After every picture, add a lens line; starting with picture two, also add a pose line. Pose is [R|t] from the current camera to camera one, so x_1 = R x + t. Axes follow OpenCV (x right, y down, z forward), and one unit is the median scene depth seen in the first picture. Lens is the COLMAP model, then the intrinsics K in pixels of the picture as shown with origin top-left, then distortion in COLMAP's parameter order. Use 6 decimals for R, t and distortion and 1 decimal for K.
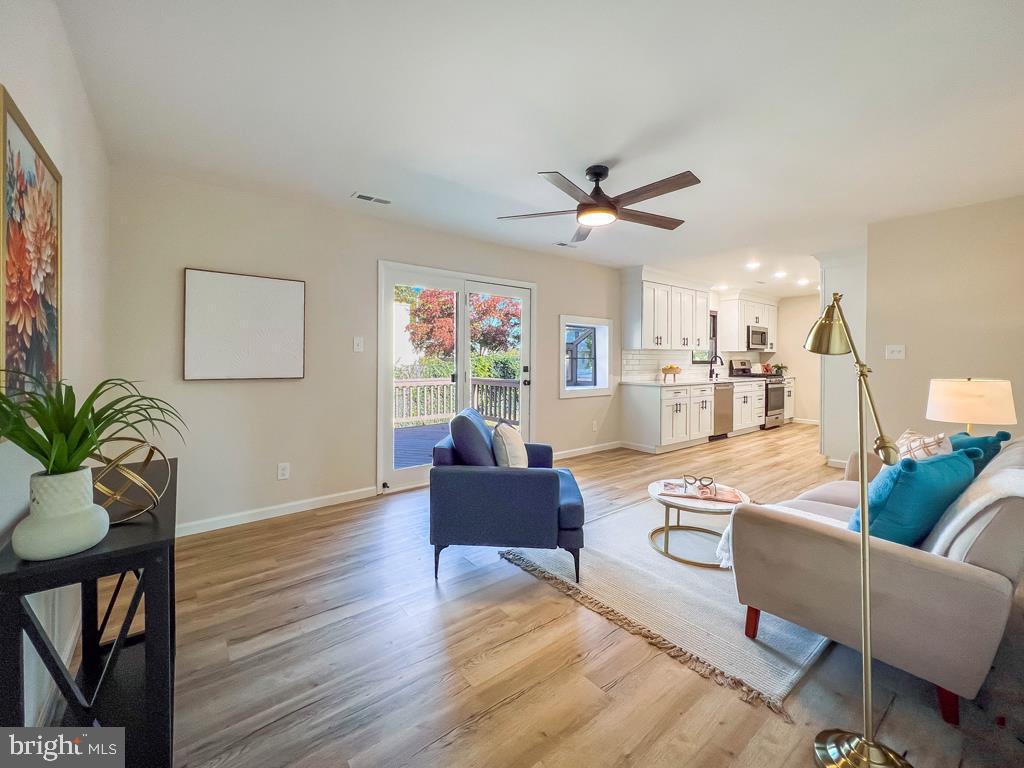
lens RADIAL K [[419.3, 0, 500.3], [0, 419.3, 362.6], [0, 0, 1]] dist [-0.003678, 0.000806]
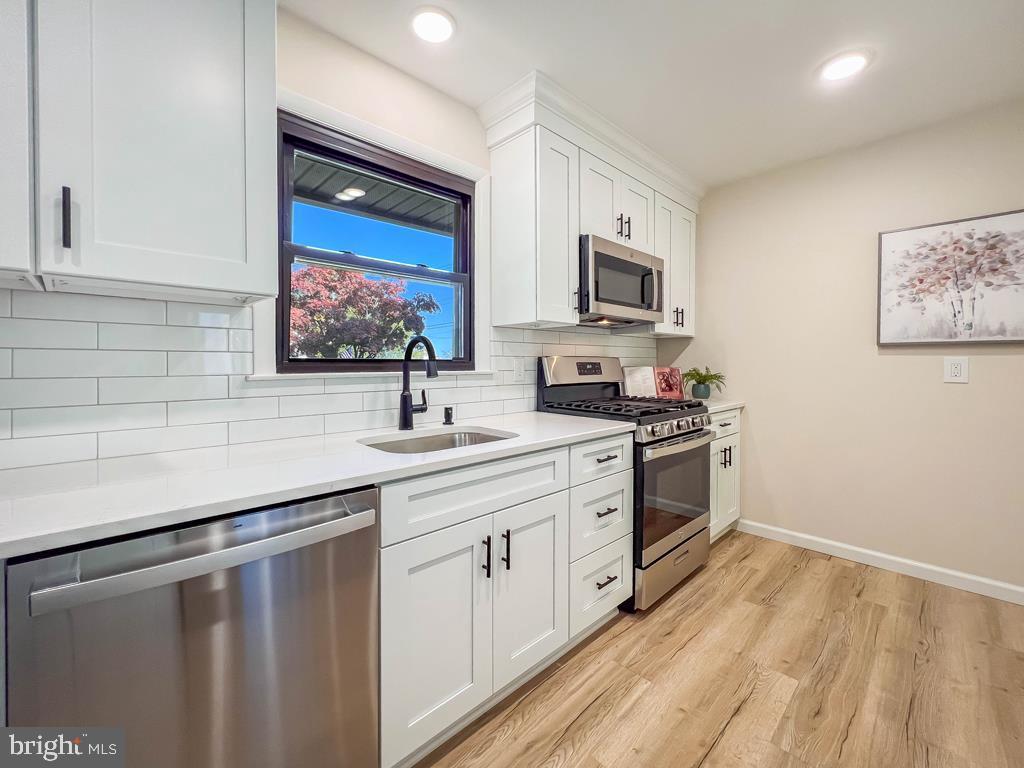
lens RADIAL K [[416.4, 0, 516.7], [0, 416.4, 358.2], [0, 0, 1]] dist [0.004131, -0.000076]
pose [[0.995762, 0.001449, 0.091959, 0.527565], [-0.000448, 0.999940, -0.010906, -0.001428], [-0.091970, 0.010818, 0.995703, 0.731590]]
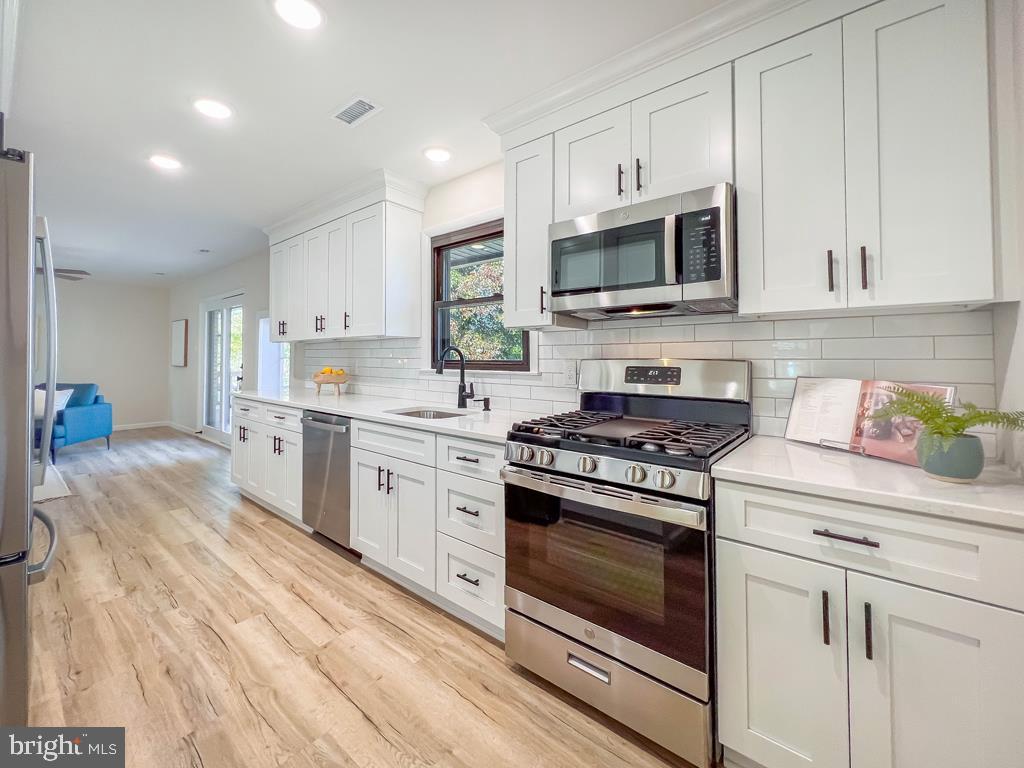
lens RADIAL K [[419.3, 0, 512.1], [0, 419.3, 346.9], [0, 0, 1]] dist [-0.003678, 0.000806]
pose [[0.222582, -0.025655, -0.974576, 0.855276], [-0.006784, 0.999589, -0.027863, -0.006459], [0.974890, 0.012813, 0.222316, 0.937100]]
